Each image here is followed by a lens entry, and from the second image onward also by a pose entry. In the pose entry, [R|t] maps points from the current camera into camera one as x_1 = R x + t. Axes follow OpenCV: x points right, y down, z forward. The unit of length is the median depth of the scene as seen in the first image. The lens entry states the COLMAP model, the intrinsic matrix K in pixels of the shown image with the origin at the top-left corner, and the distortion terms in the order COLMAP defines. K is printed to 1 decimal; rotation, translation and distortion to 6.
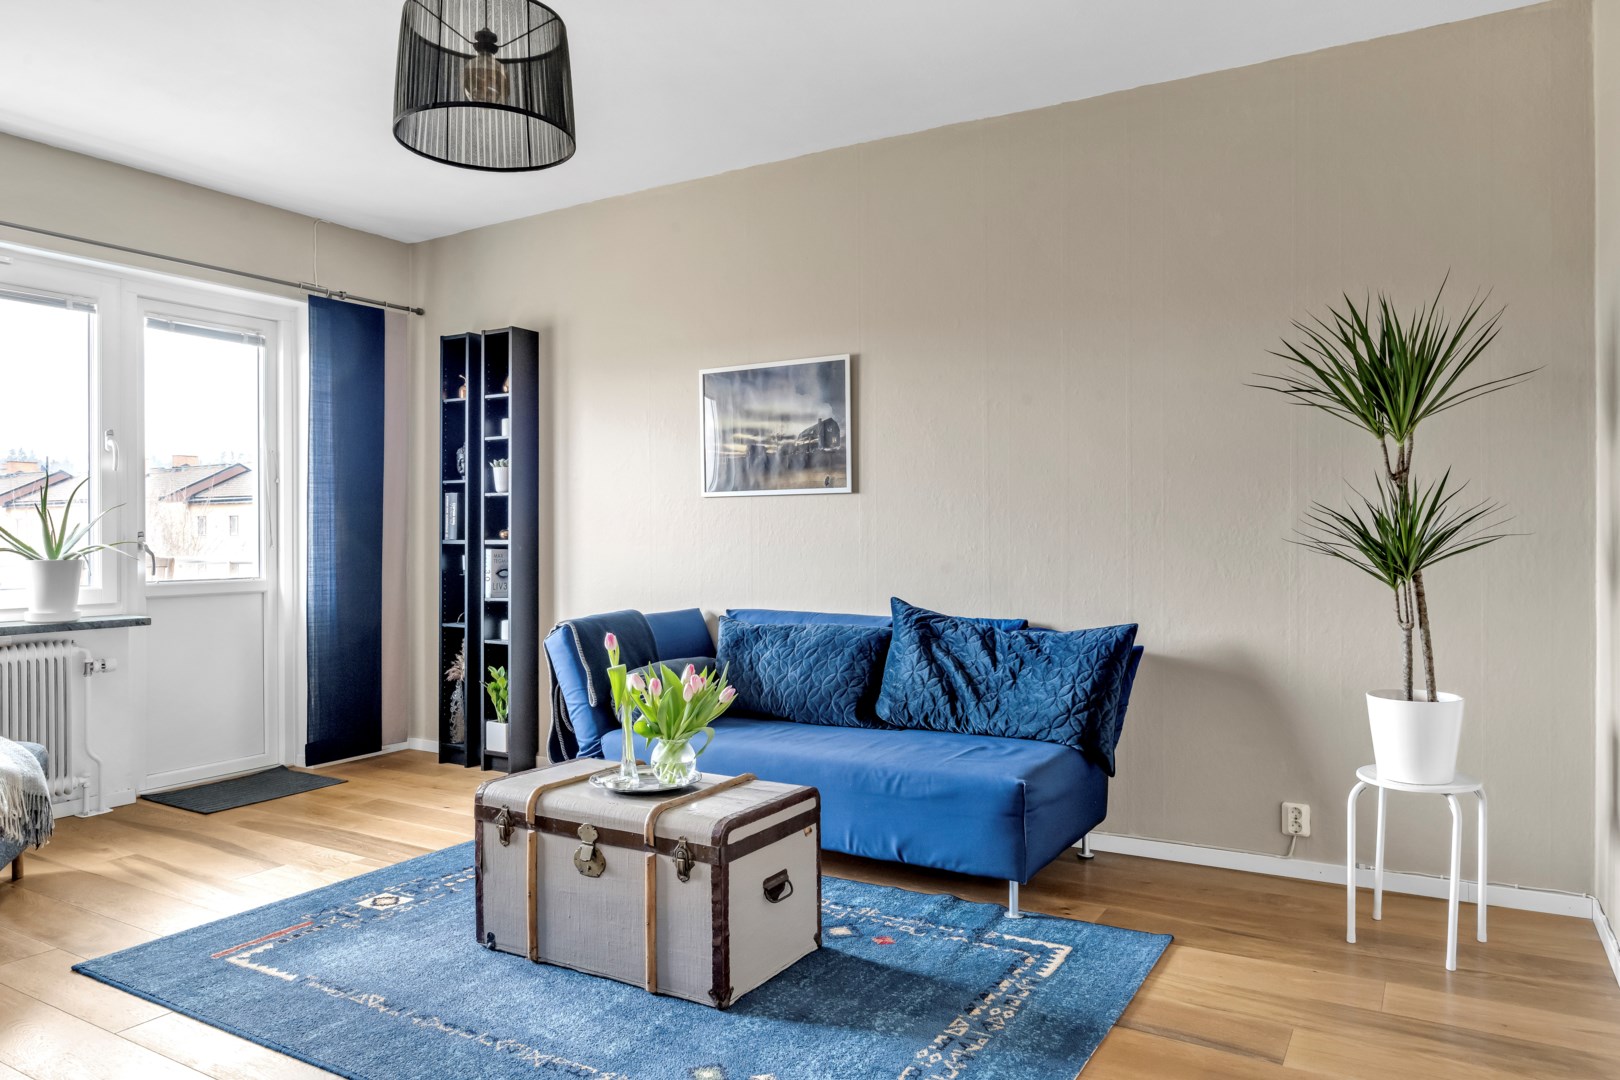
lens RADIAL K [[1090.1, 0, 835.8], [0, 1090.1, 539.2], [0, 0, 1]] dist [-0.018404, 0.012456]
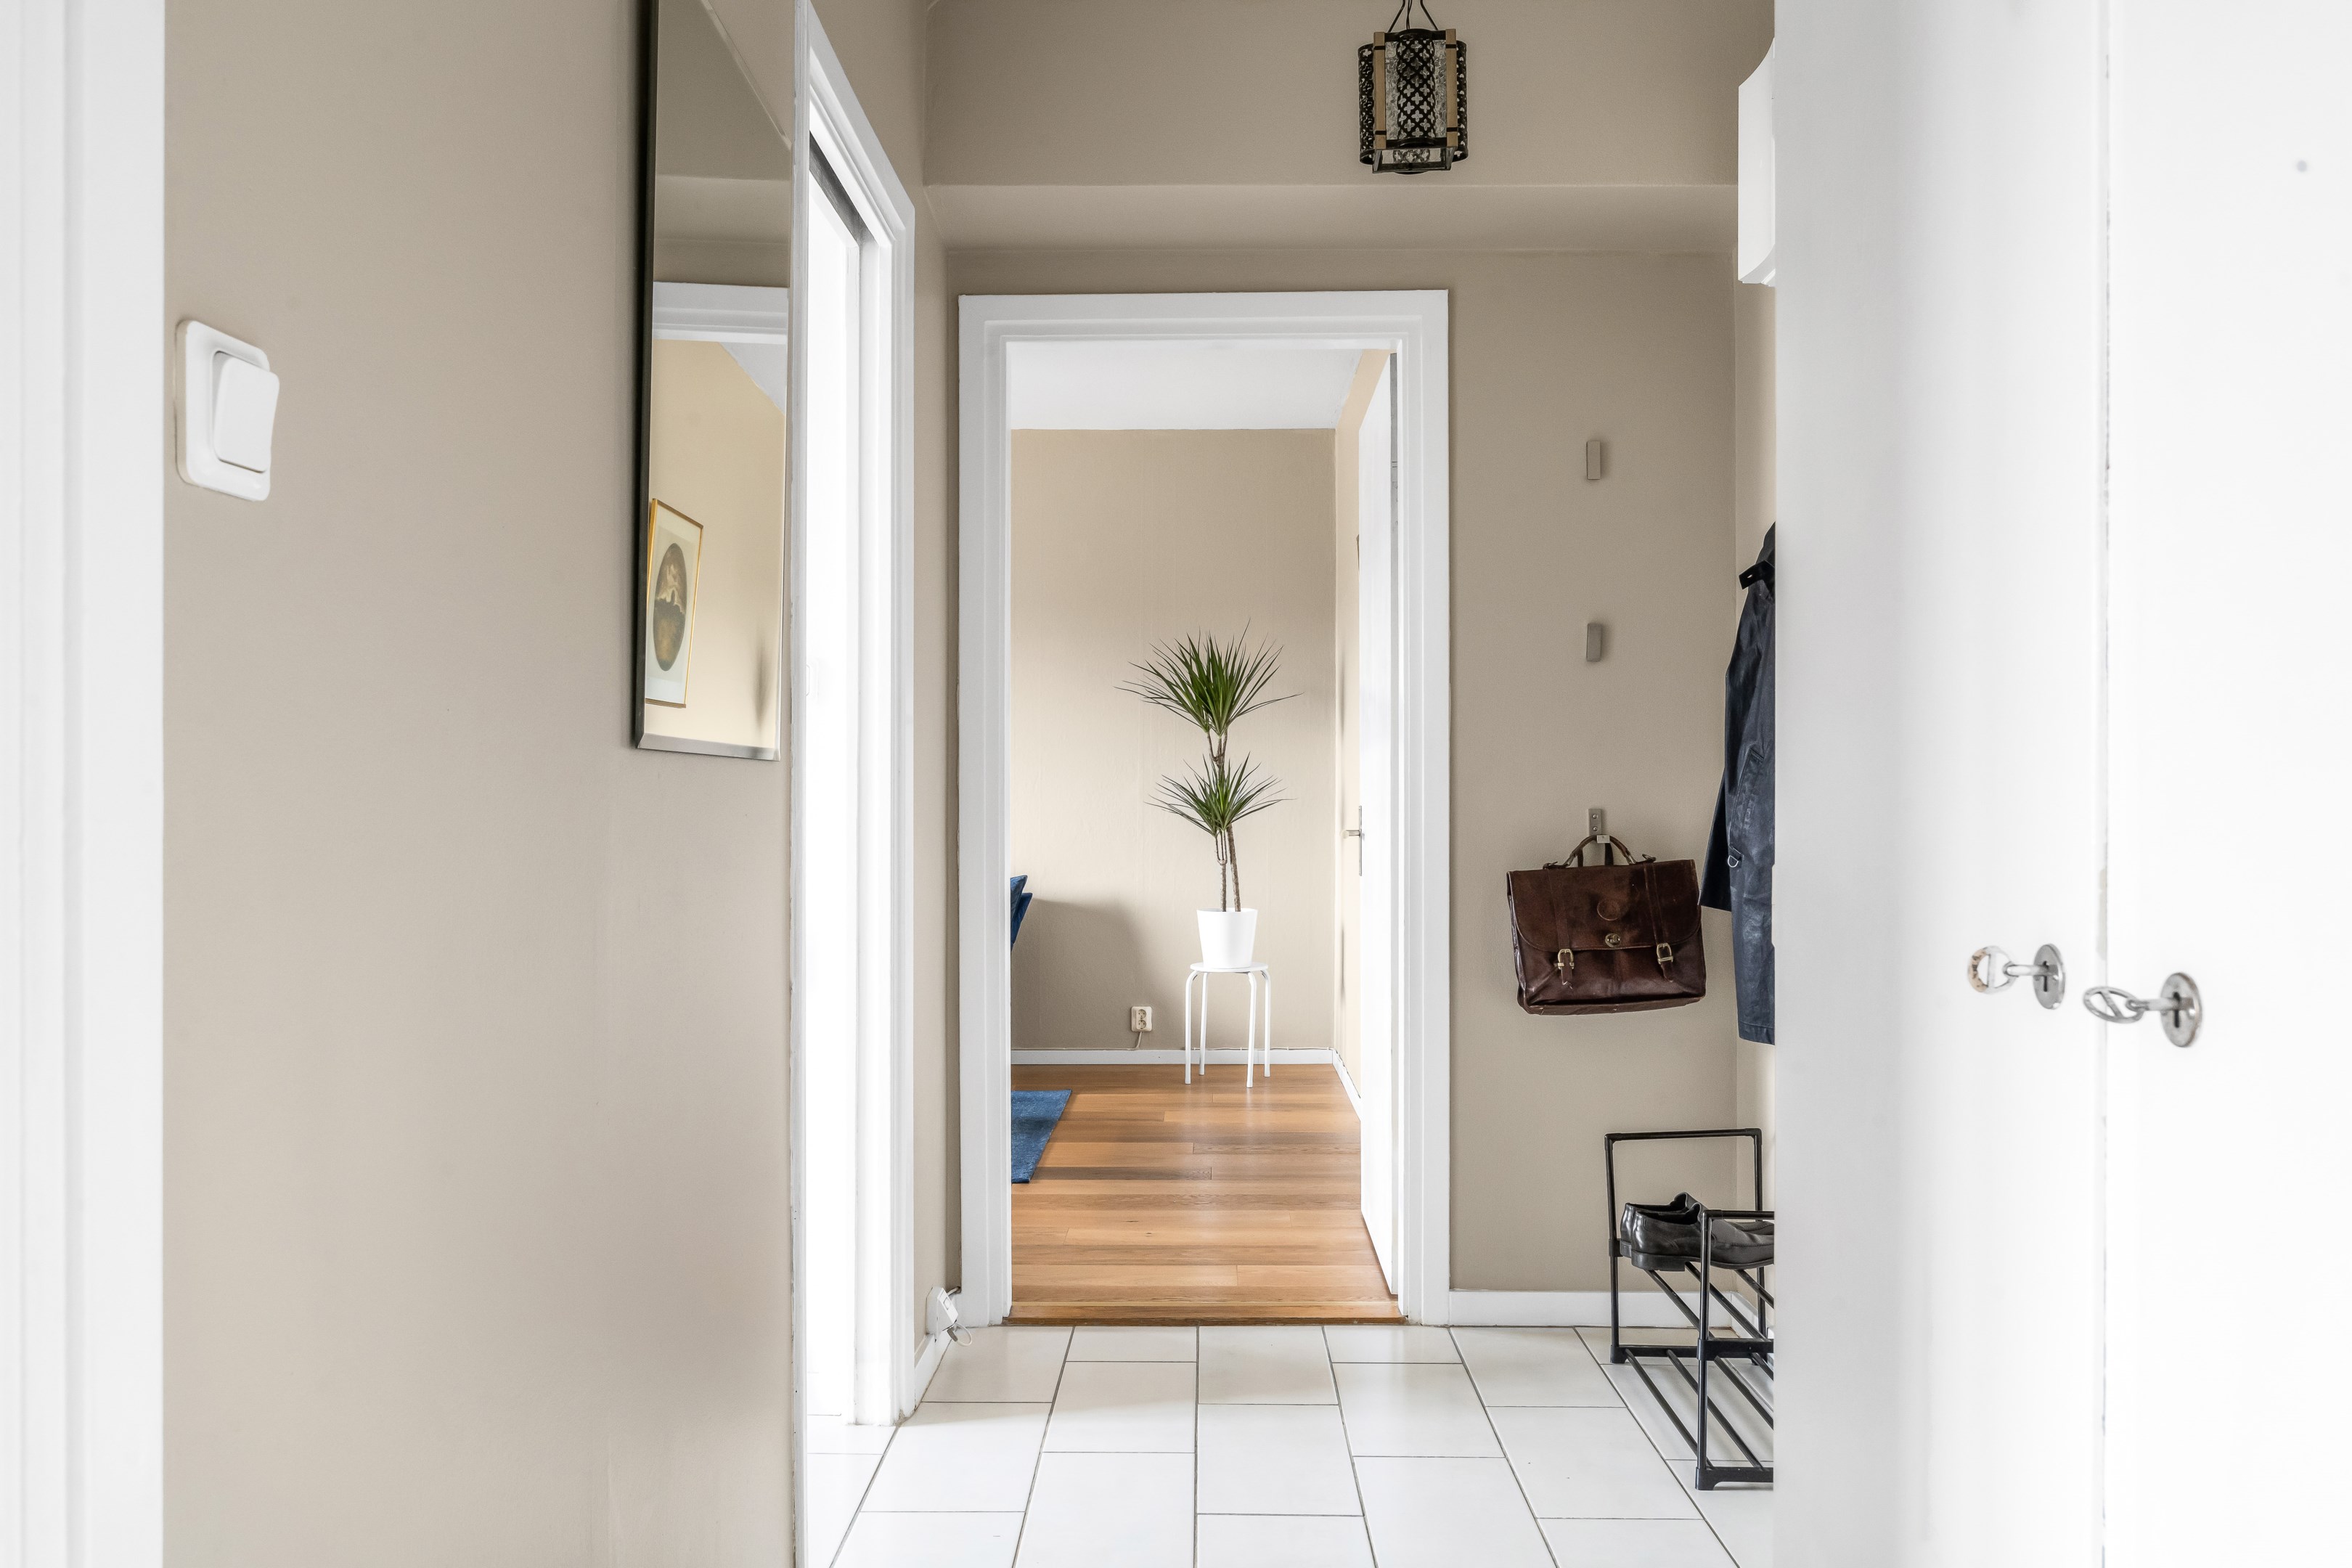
lens RADIAL K [[1889.9, 0, 1173.9], [0, 1889.9, 785.3], [0, 0, 1]] dist [0.000329, 0.000025]
pose [[0.888036, 0.007649, 0.459710, -0.620614], [-0.004504, 0.999958, -0.007938, -0.002317], [-0.459751, 0.004979, 0.888034, -1.085765]]
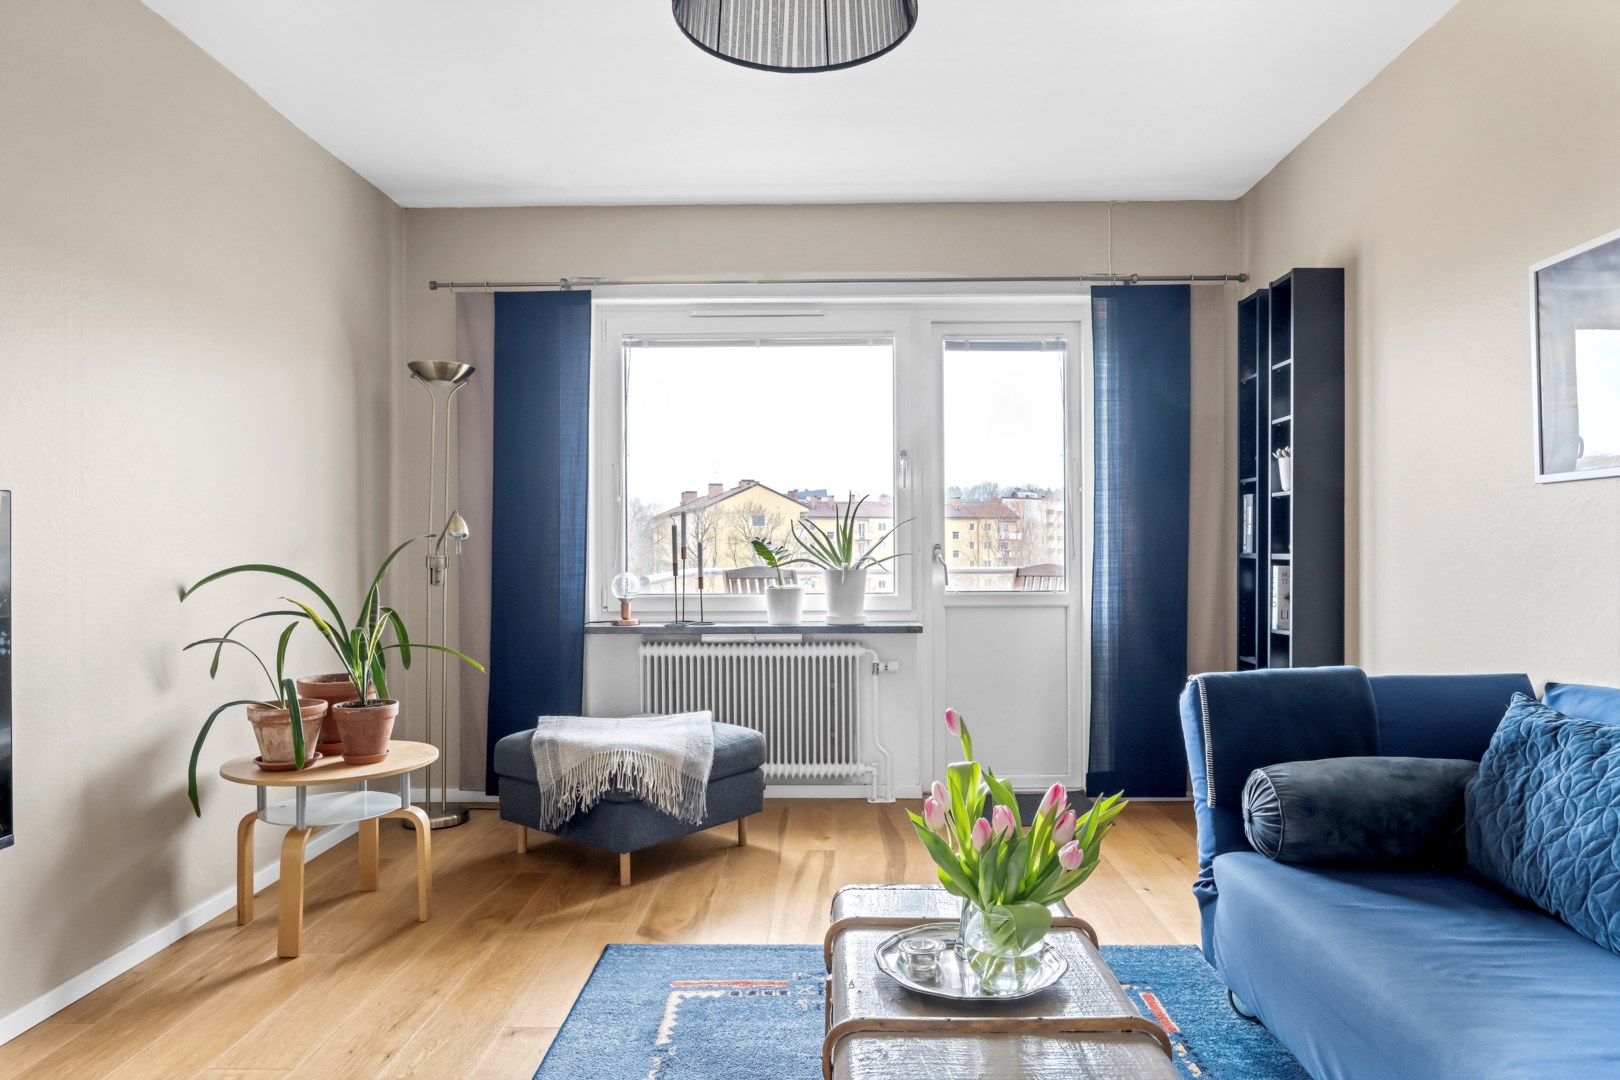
lens RADIAL K [[1013.2, 0, 781.7], [0, 1013.2, 551.9], [0, 0, 1]] dist [-0.027247, 0.004139]
pose [[0.467293, 0.005717, -0.884084, 0.233209], [-0.000876, 0.999982, 0.006003, -0.007034], [0.884102, -0.002031, 0.467289, 0.573219]]
